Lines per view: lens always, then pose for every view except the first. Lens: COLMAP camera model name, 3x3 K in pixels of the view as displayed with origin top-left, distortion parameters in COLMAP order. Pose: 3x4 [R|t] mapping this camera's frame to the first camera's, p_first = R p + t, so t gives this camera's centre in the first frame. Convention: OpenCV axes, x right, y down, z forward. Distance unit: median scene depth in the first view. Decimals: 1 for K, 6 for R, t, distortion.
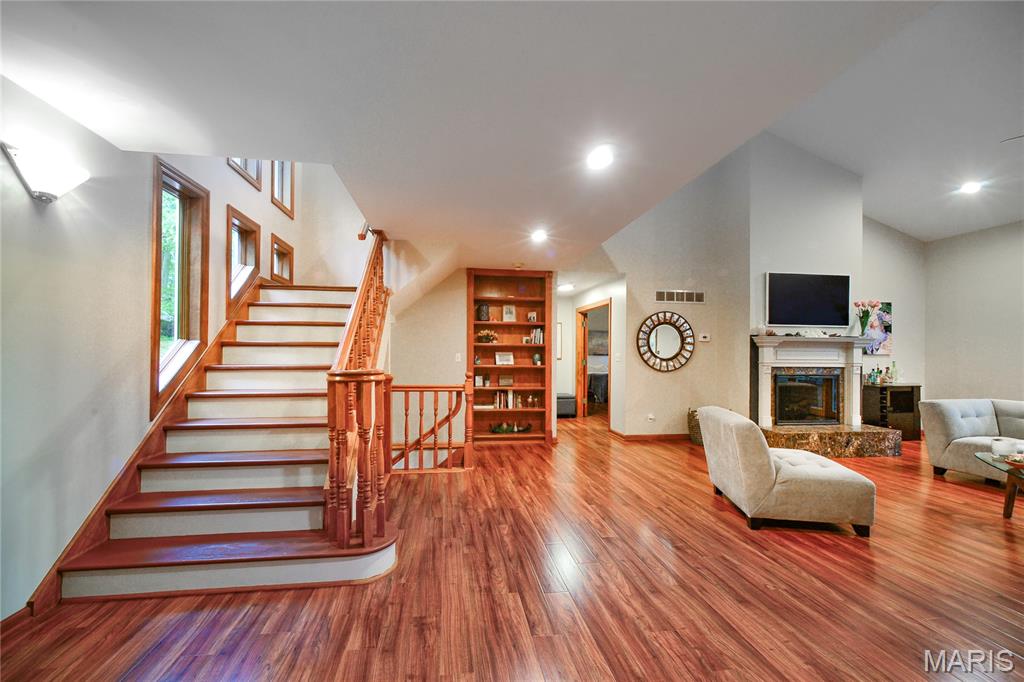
lens RADIAL K [[422.4, 0, 515.9], [0, 422.4, 346.6], [0, 0, 1]] dist [-0.003699, -0.000456]
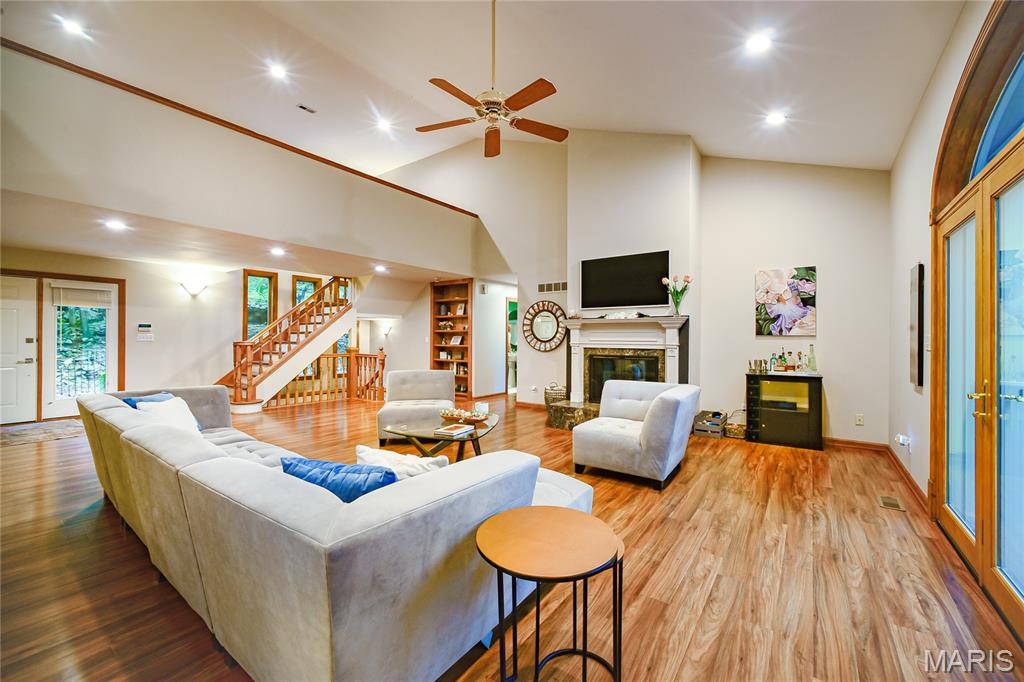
lens RADIAL K [[422.4, 0, 520.2], [0, 422.4, 340.3], [0, 0, 1]] dist [-0.003699, -0.000456]
pose [[0.720227, -0.001750, -0.693736, 1.196953], [0.011608, 0.999887, 0.009528, 0.016586], [0.693641, -0.014915, 0.720166, 0.103653]]
